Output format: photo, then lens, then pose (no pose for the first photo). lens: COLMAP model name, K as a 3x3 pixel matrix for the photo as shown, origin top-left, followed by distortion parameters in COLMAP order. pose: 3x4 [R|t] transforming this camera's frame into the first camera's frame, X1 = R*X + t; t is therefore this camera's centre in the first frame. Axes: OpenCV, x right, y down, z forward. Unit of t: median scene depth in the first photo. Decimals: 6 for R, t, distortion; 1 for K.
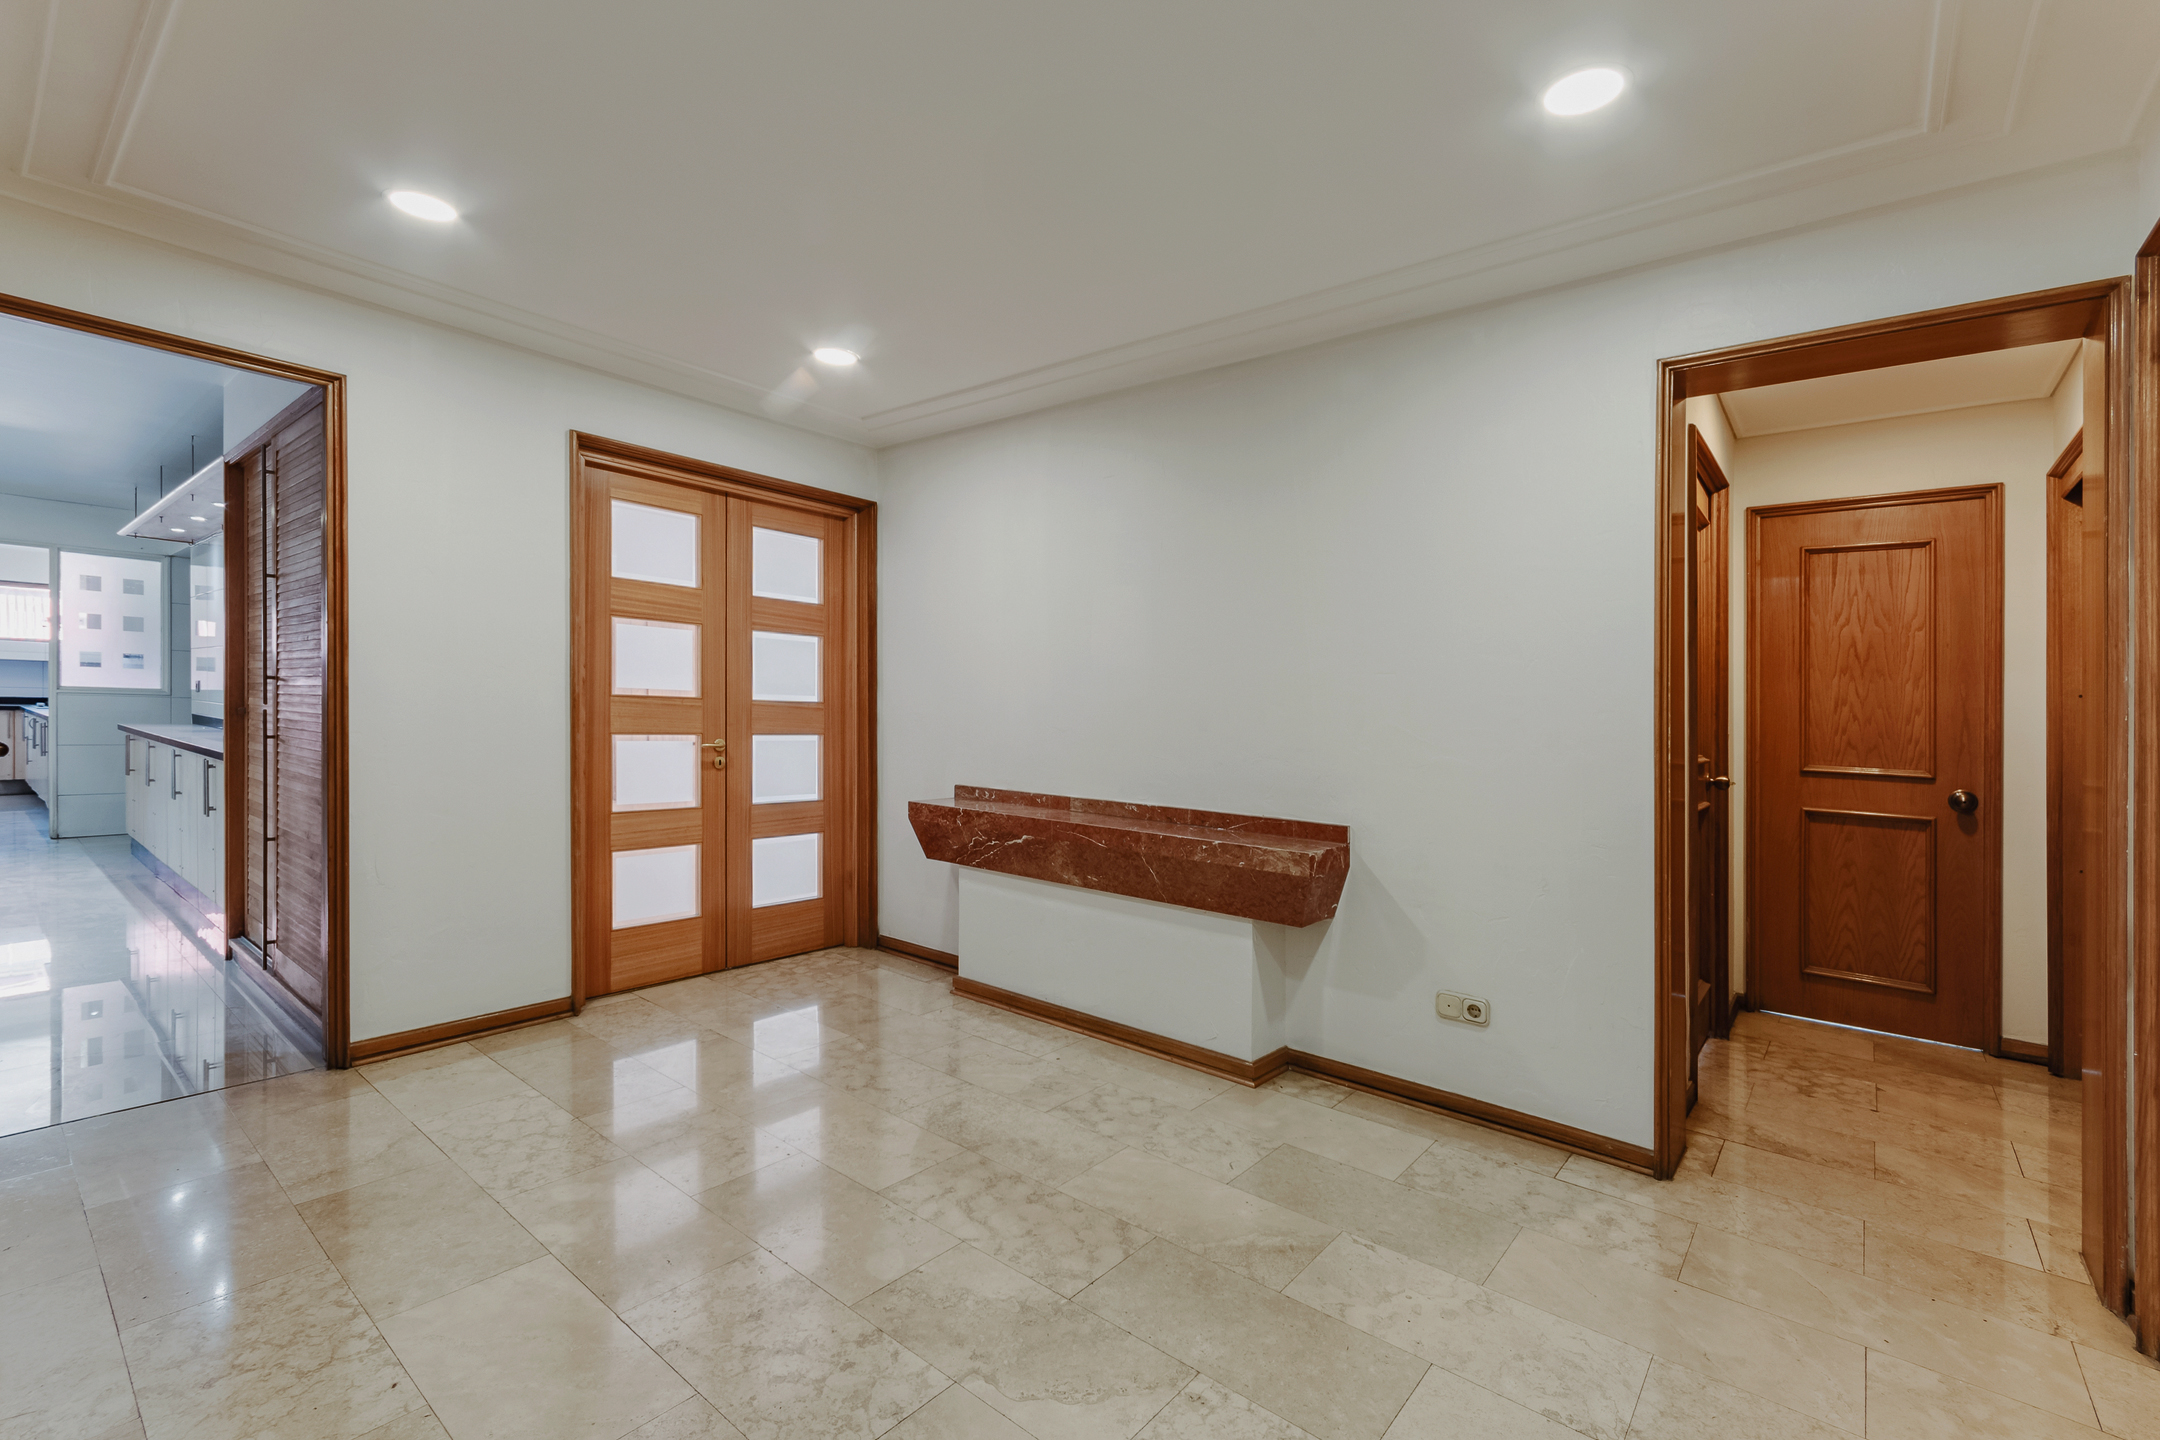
lens RADIAL K [[949.1, 0, 1093.1], [0, 949.1, 722.3], [0, 0, 1]] dist [-0.000254, -0.000080]
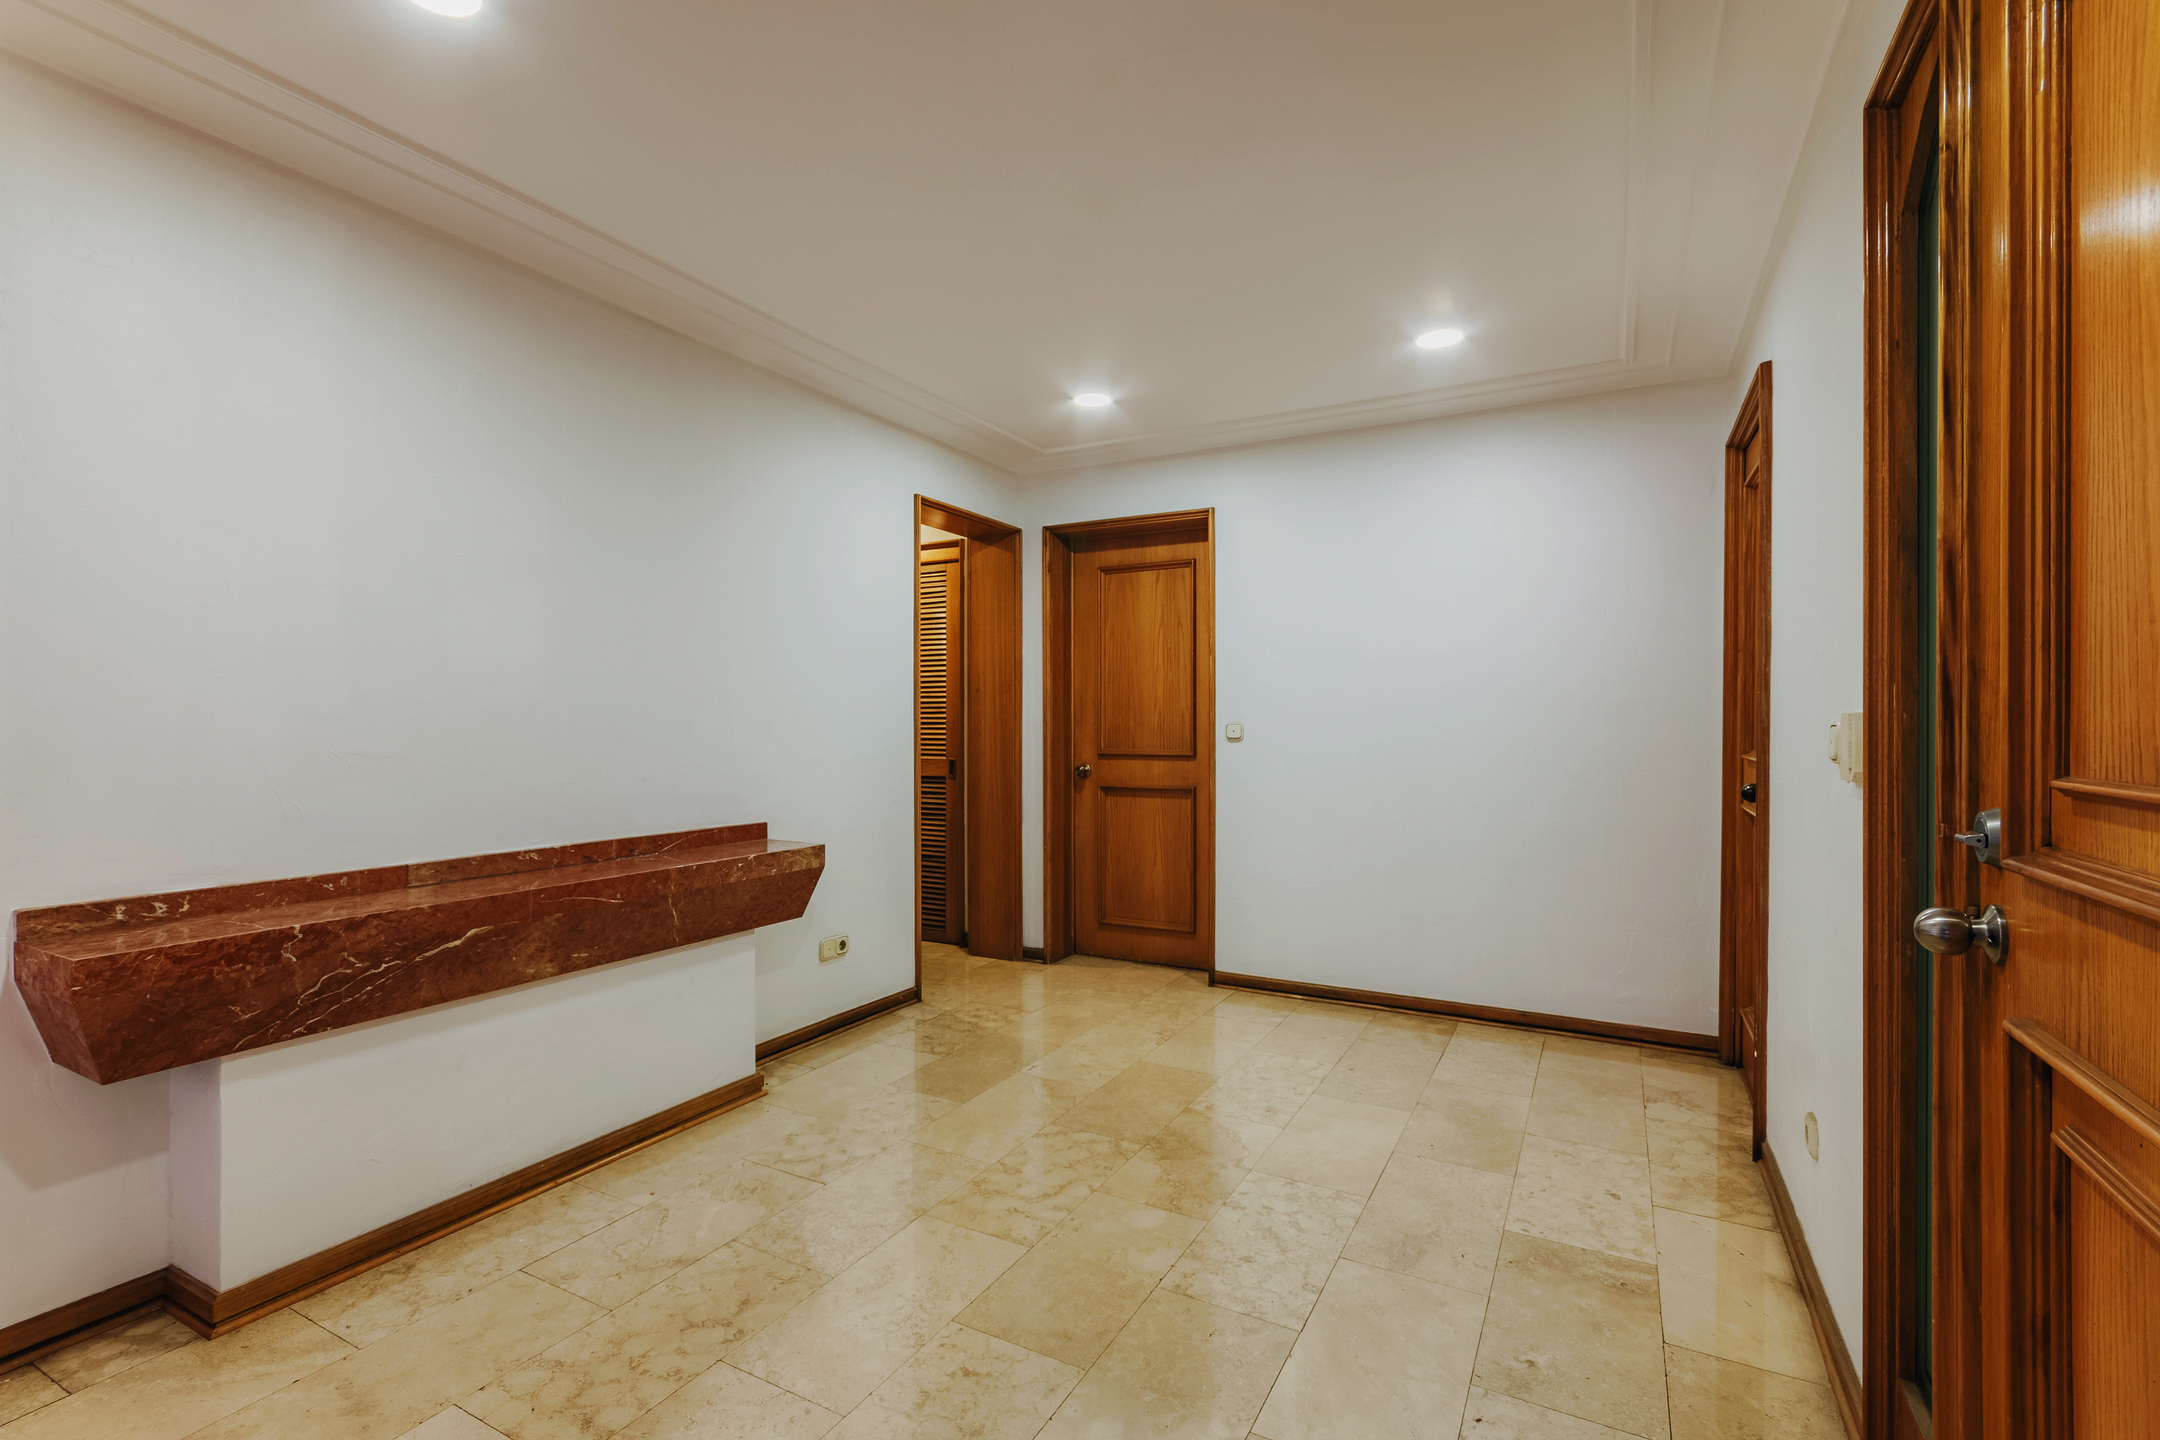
lens RADIAL K [[949.1, 0, 1097.4], [0, 949.1, 707.8], [0, 0, 1]] dist [-0.000254, -0.000080]
pose [[-0.184309, -0.016331, 0.982733, -0.827212], [0.007485, 0.999810, 0.018019, -0.035273], [-0.982840, 0.010677, -0.184152, 0.796444]]
